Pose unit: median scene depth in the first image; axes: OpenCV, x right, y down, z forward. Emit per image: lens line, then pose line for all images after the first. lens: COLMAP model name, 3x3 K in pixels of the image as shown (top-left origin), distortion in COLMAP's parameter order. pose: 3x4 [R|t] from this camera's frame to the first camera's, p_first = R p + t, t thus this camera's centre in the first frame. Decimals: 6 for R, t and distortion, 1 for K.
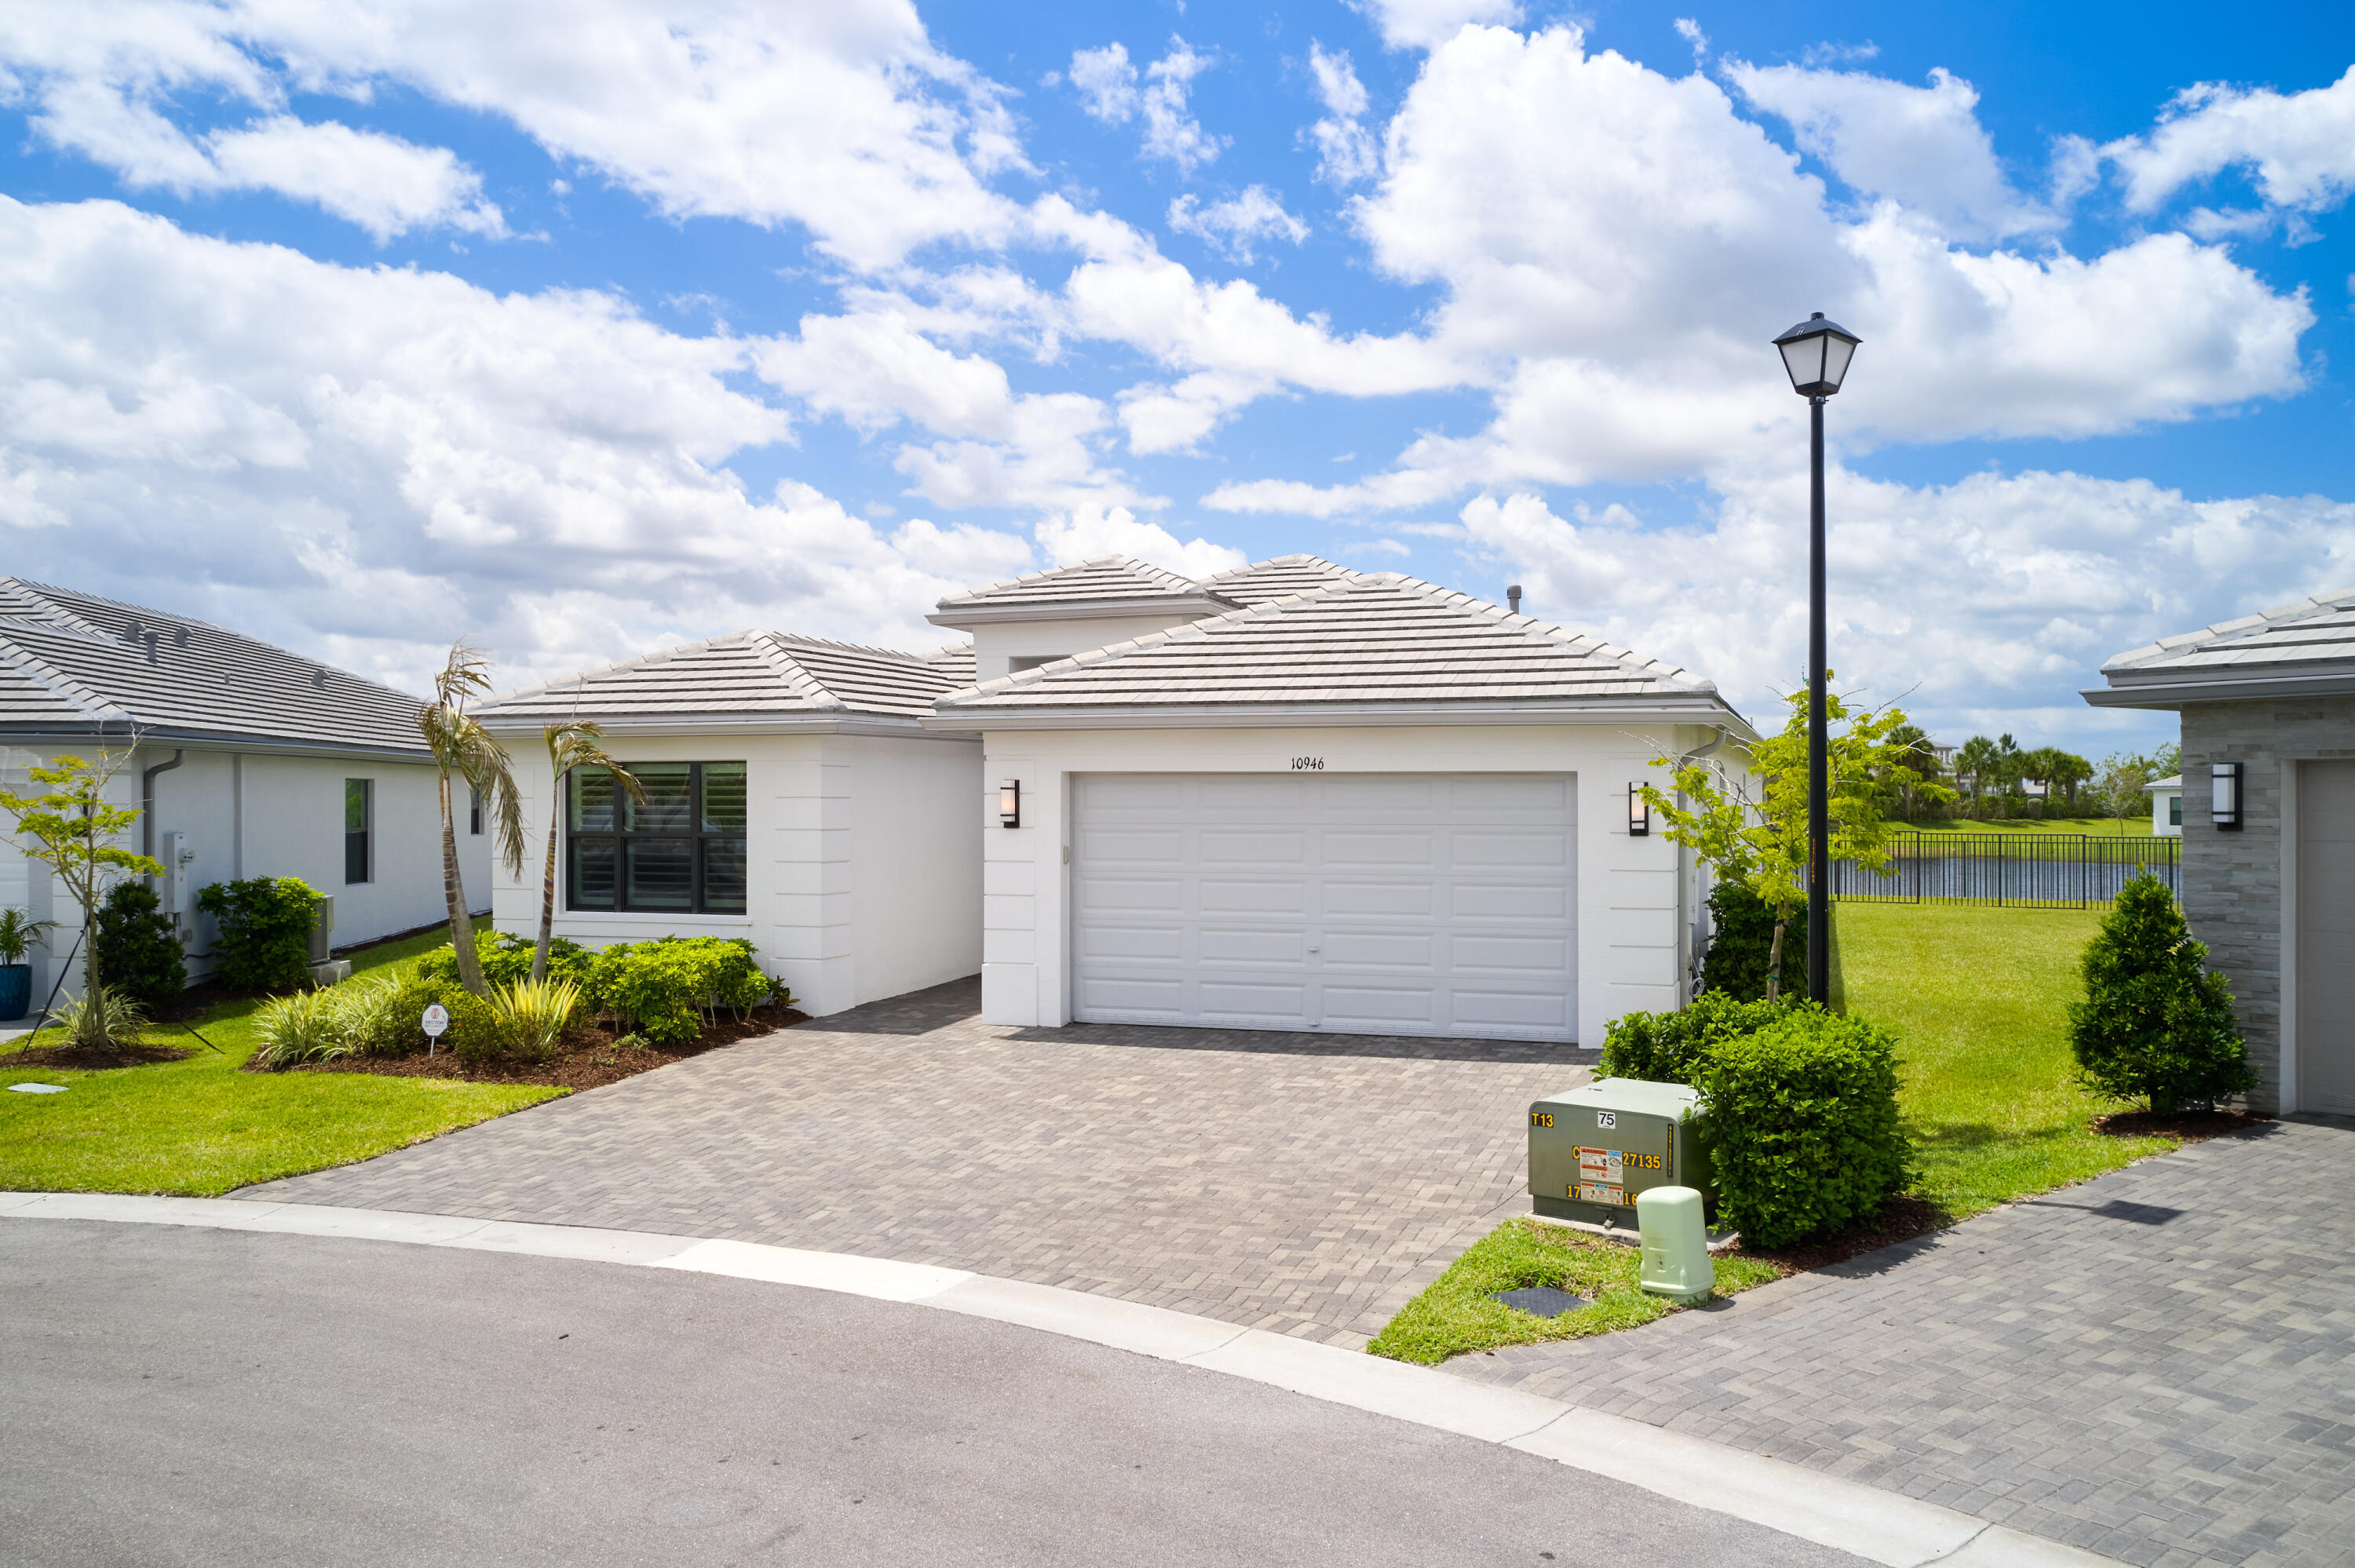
lens RADIAL K [[1839.2, 0, 1177.3], [0, 1839.2, 697.2], [0, 0, 1]] dist [-0.028874, 0.007590]
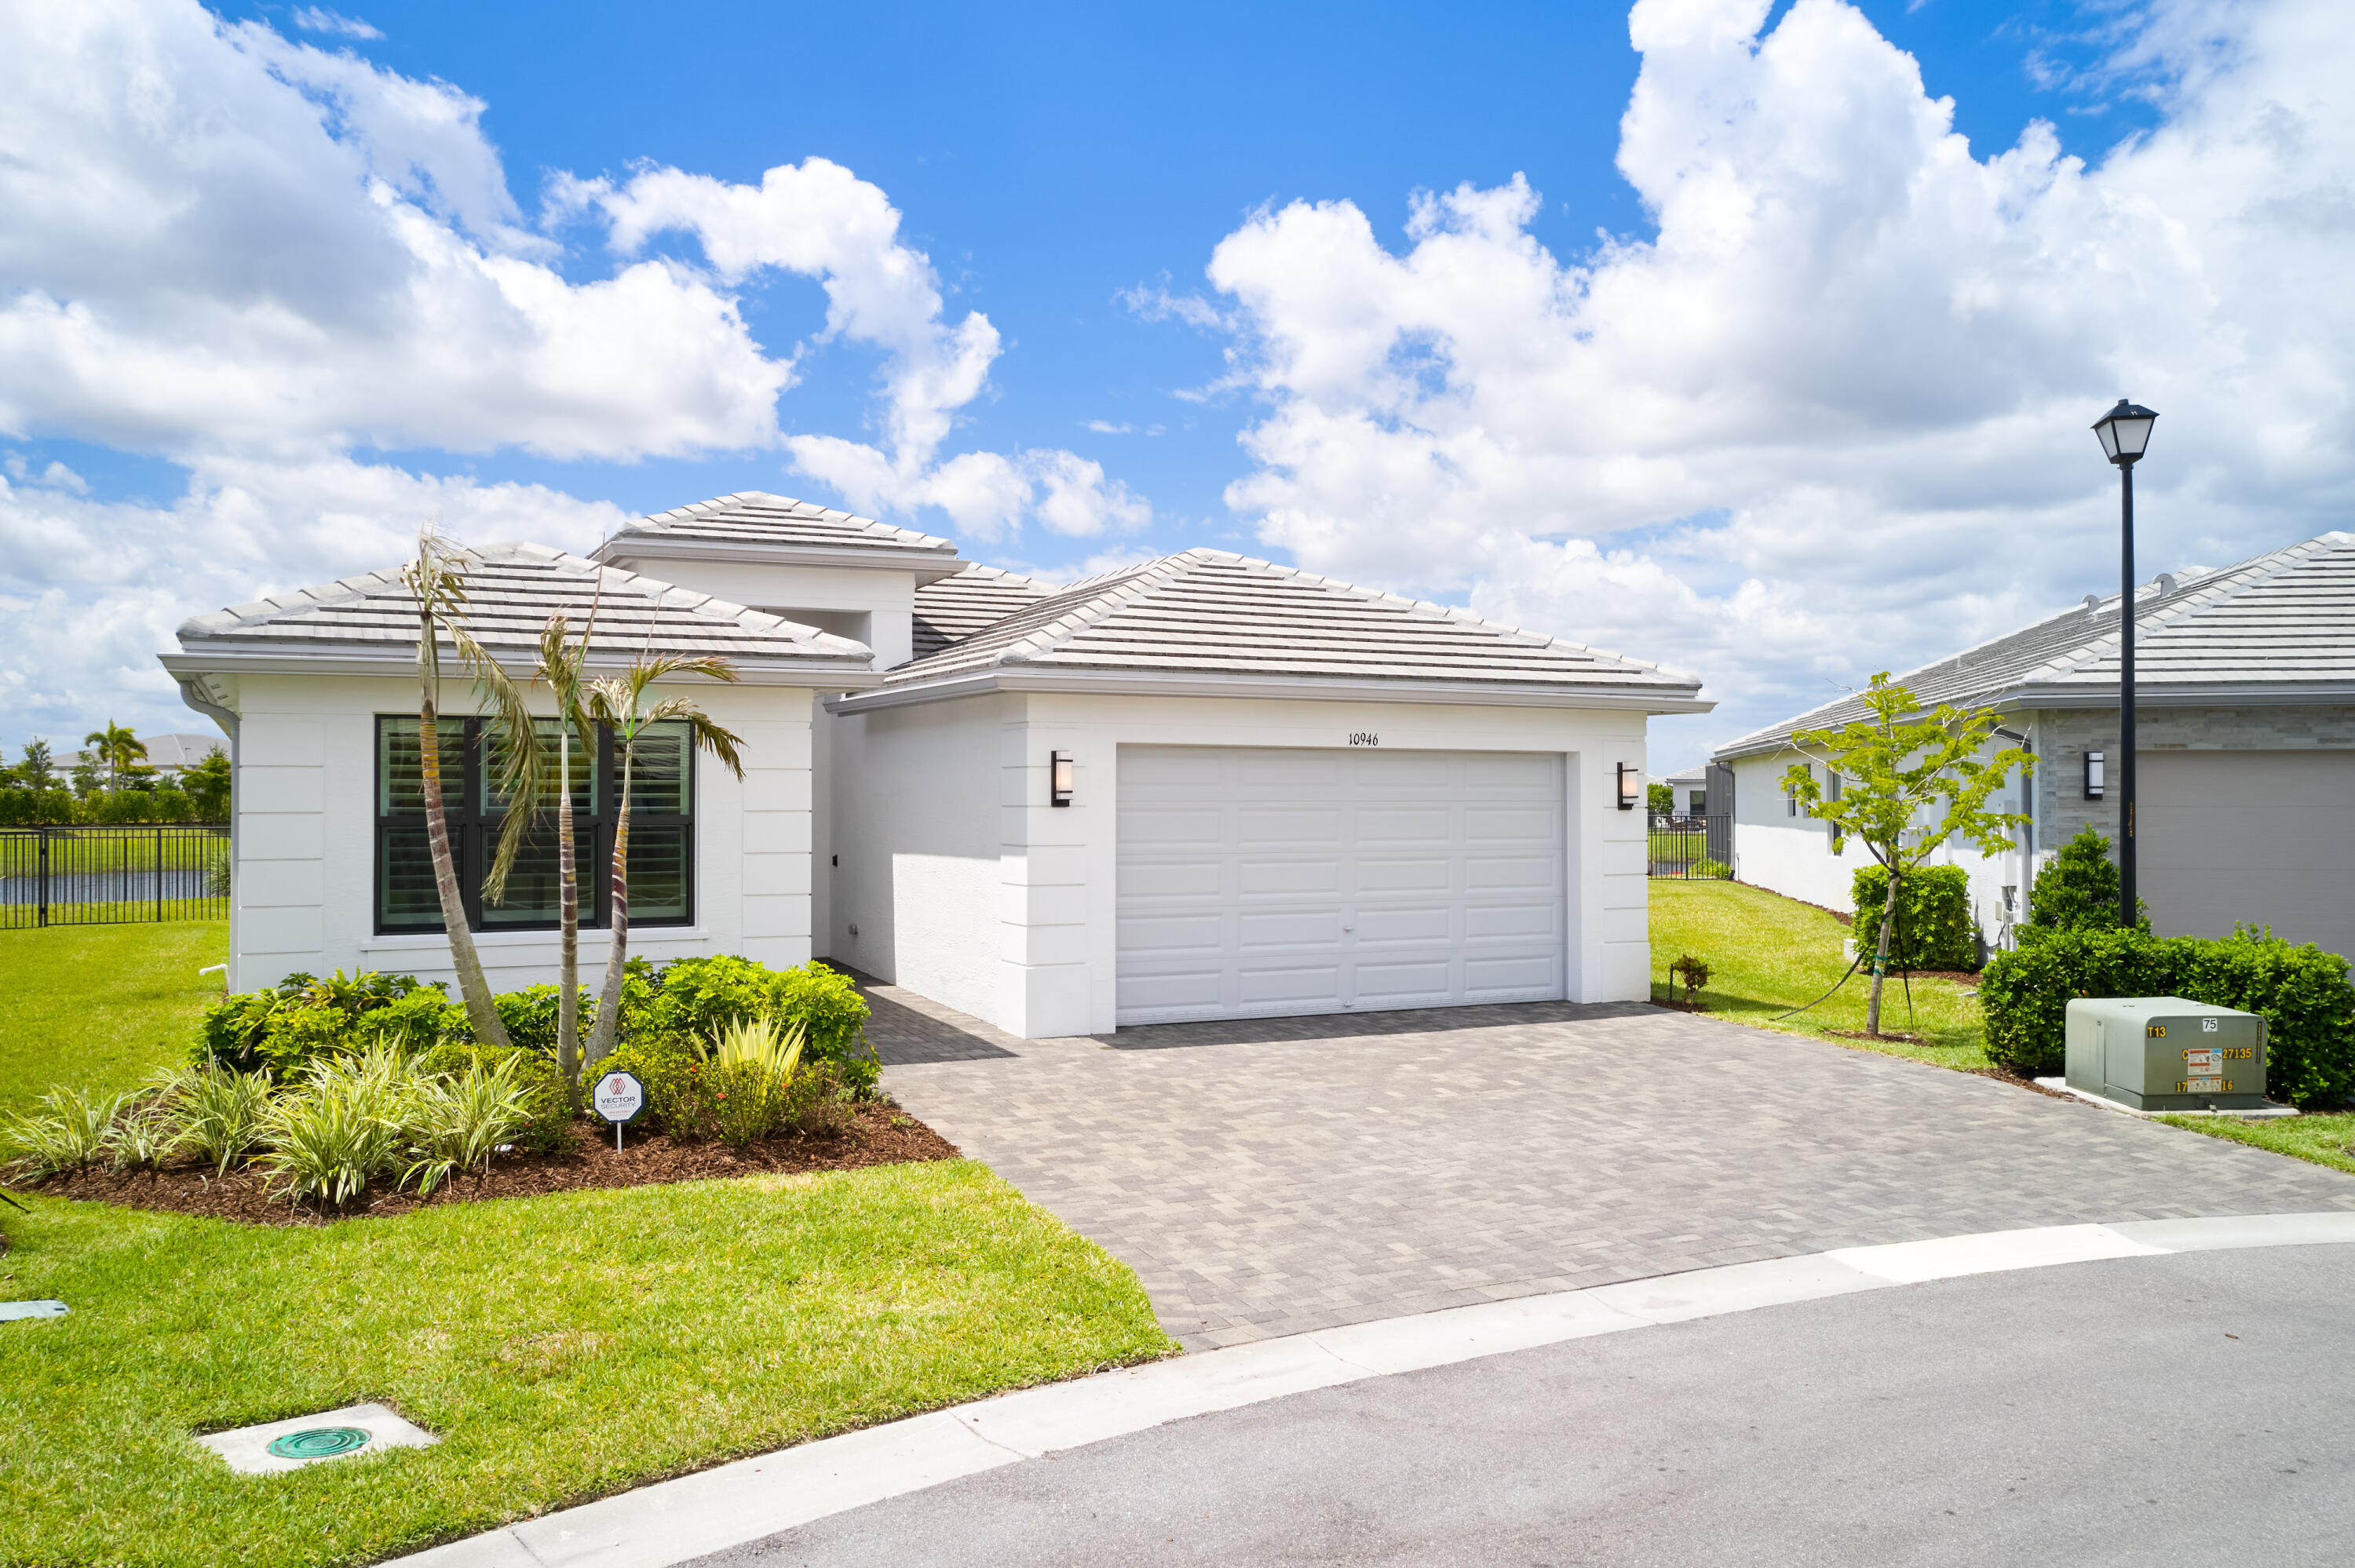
lens RADIAL K [[1839.2, 0, 1177.3], [0, 1839.2, 697.2], [0, 0, 1]] dist [-0.028874, 0.007590]
pose [[0.714808, 0.038867, 0.698240, -0.717104], [-0.039408, 0.999106, -0.015271, 0.033737], [-0.698210, -0.016600, 0.715701, 0.379212]]
